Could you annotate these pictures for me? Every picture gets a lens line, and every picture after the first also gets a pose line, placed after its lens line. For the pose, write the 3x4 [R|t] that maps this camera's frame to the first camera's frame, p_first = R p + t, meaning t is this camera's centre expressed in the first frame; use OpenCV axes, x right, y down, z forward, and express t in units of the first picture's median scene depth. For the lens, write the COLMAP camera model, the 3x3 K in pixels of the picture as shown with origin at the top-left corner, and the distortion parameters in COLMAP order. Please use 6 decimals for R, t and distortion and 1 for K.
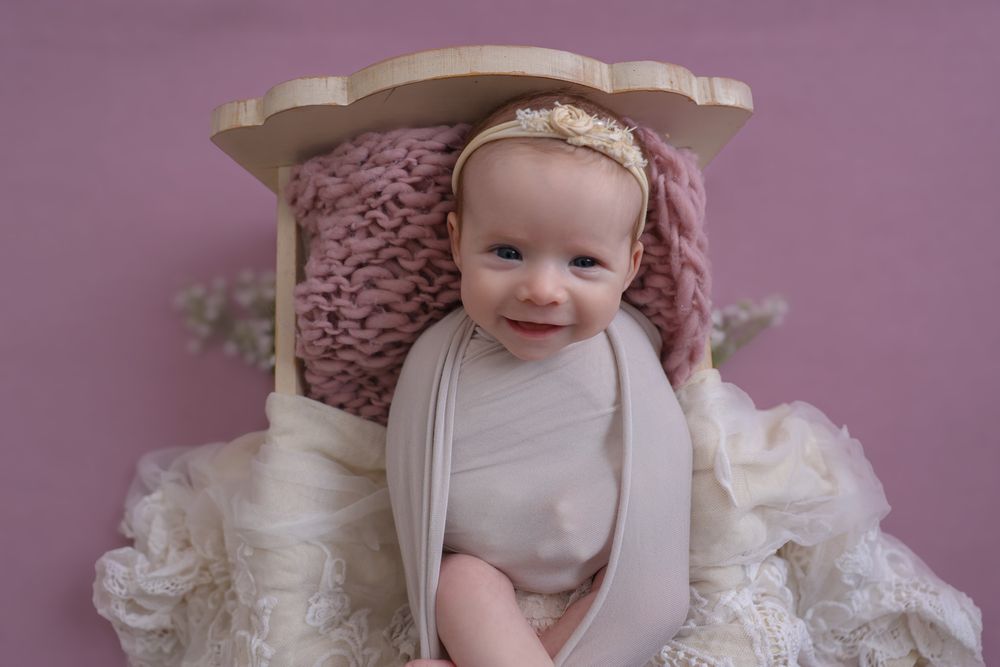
lens RADIAL K [[780.3, 0, 499.9], [0, 780.3, 308.0], [0, 0, 1]] dist [-0.221713, 0.383827]
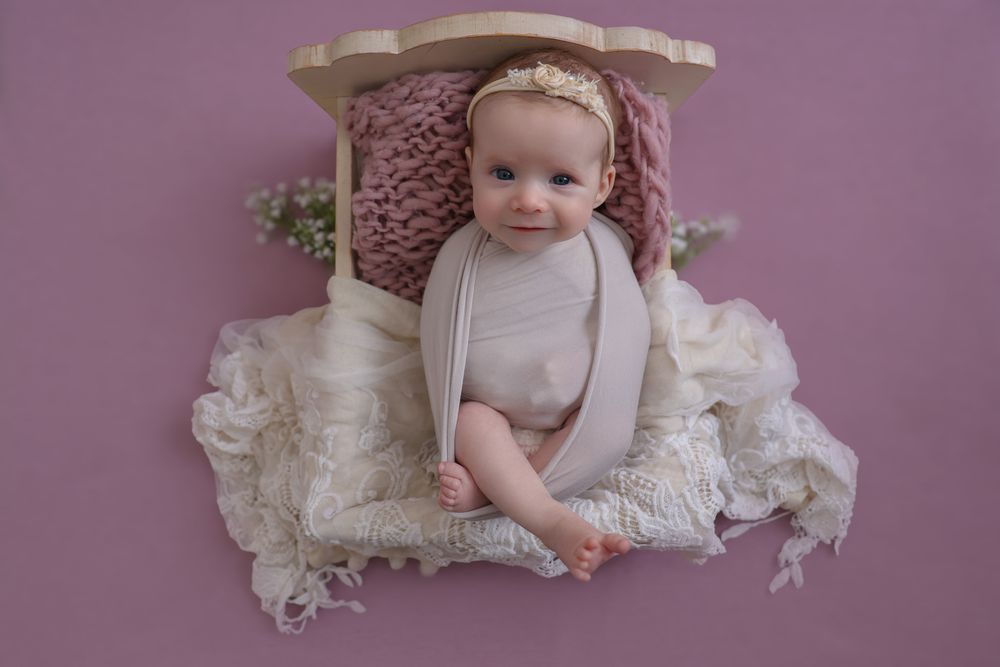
lens RADIAL K [[710.4, 0, 516.5], [0, 710.4, 332.2], [0, 0, 1]] dist [-0.060441, 0.000050]
pose [[0.999069, 0.031355, 0.029618, -0.017220], [-0.035830, 0.985606, 0.165216, -0.004881], [-0.024012, -0.166123, 0.985813, -0.206285]]
